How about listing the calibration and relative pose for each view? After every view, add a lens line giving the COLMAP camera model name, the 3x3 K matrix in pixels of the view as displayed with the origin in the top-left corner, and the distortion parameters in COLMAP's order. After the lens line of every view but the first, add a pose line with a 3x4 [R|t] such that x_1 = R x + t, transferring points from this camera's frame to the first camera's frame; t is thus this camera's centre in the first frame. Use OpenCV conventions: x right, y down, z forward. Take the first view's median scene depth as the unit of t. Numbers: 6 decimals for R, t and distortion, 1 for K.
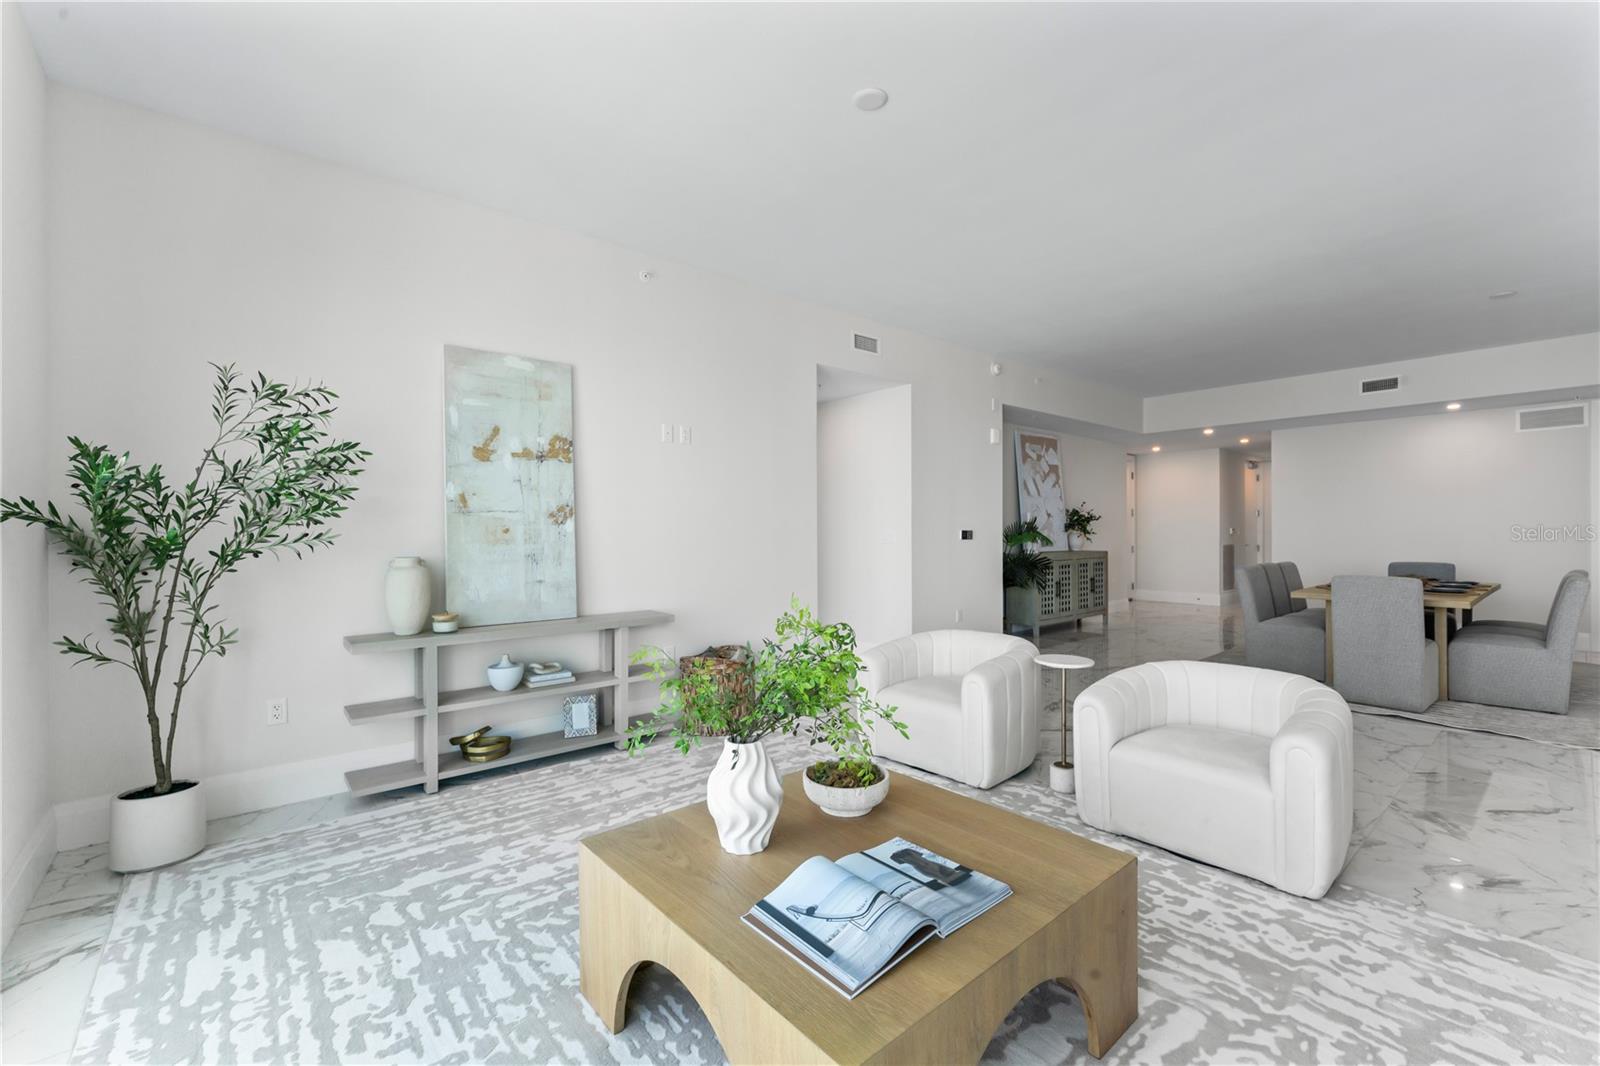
lens RADIAL K [[689.2, 0, 813.8], [0, 689.2, 533.1], [0, 0, 1]] dist [0.009248, 0.000462]
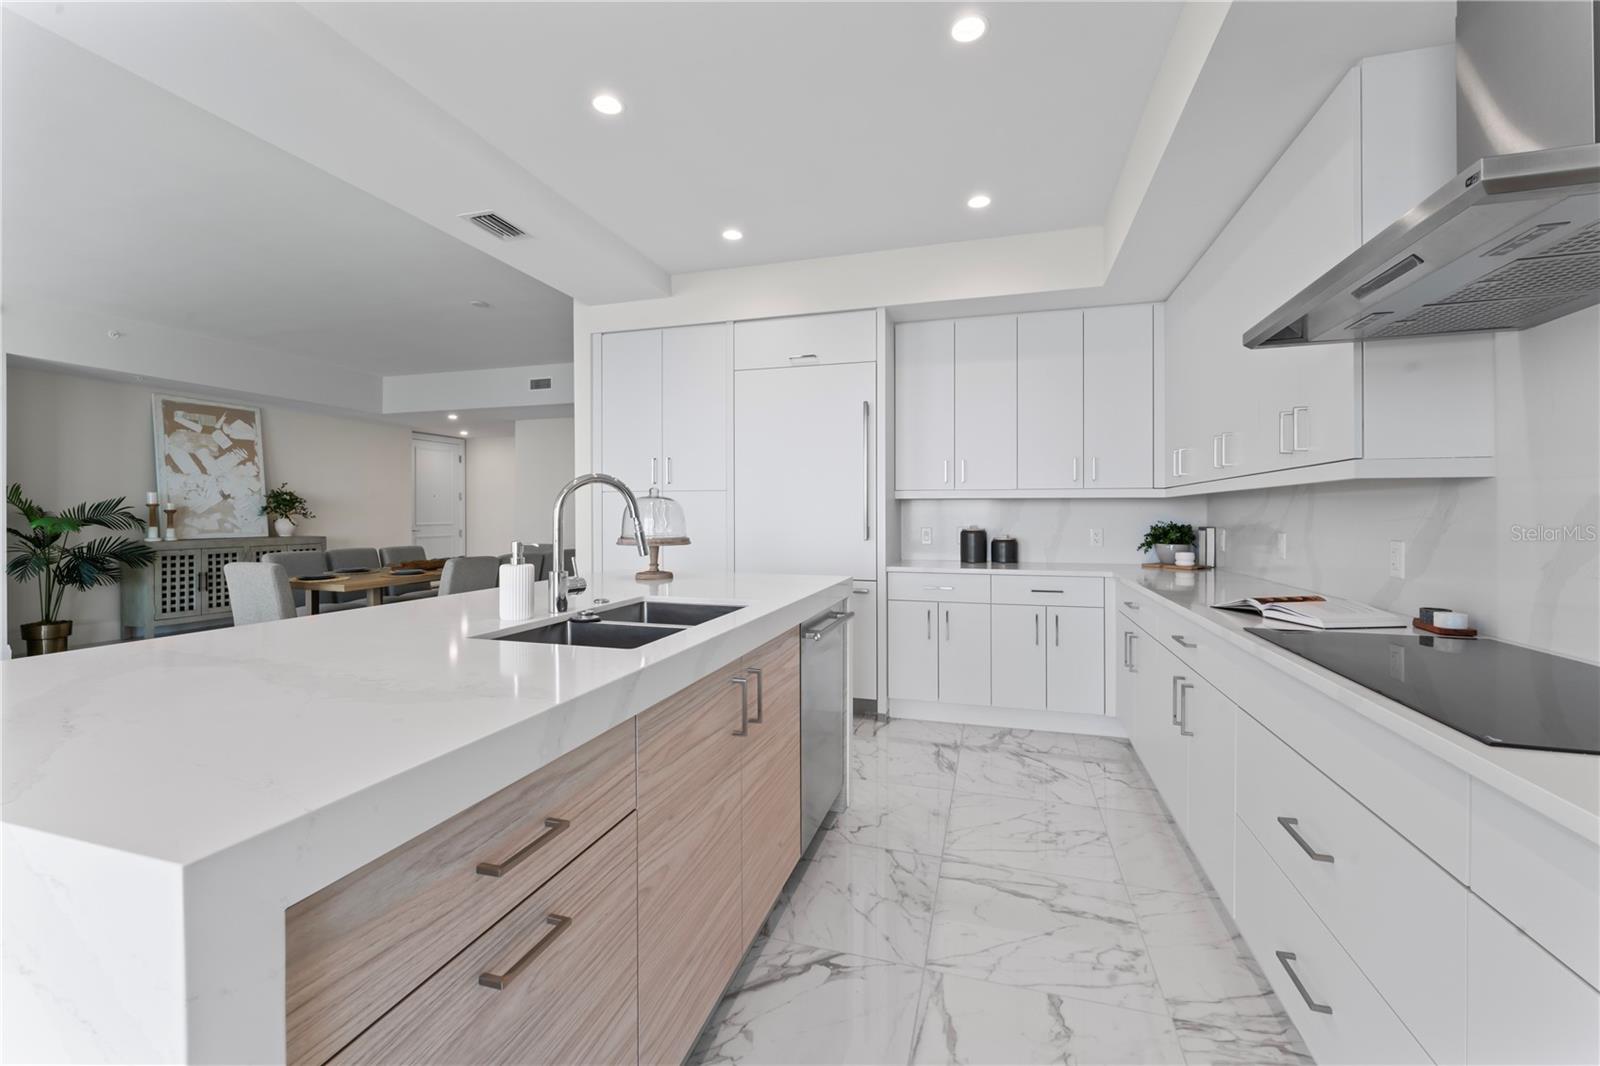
lens RADIAL K [[657.2, 0, 793.4], [0, 657.2, 517.8], [0, 0, 1]] dist [0.003813, 0.000231]
pose [[0.854293, -0.000564, 0.519792, 0.538214], [-0.002476, 0.999984, 0.005154, -0.004885], [-0.519786, -0.005690, 0.854278, -0.096359]]
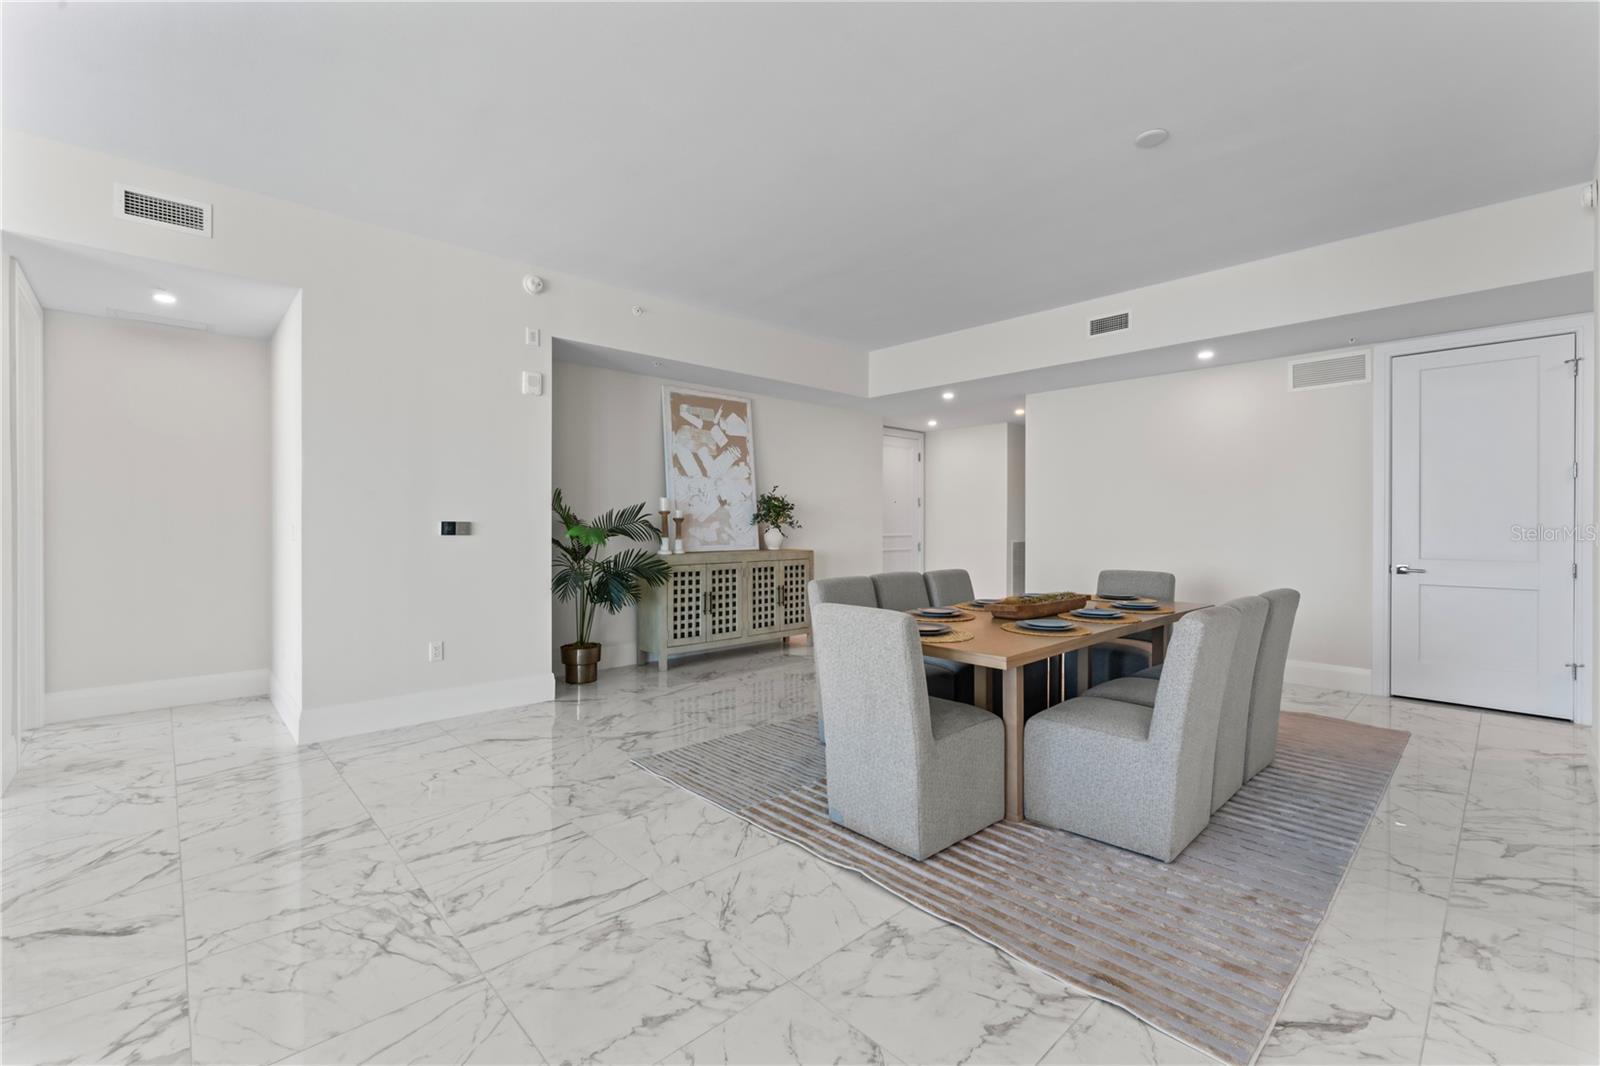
lens RADIAL K [[689.2, 0, 802.3], [0, 689.2, 529.2], [0, 0, 1]] dist [0.009248, 0.000462]
pose [[0.999204, 0.002712, 0.039803, 0.409940], [-0.003049, 0.999960, 0.008415, -0.003299], [-0.039779, -0.008529, 0.999172, 0.251629]]
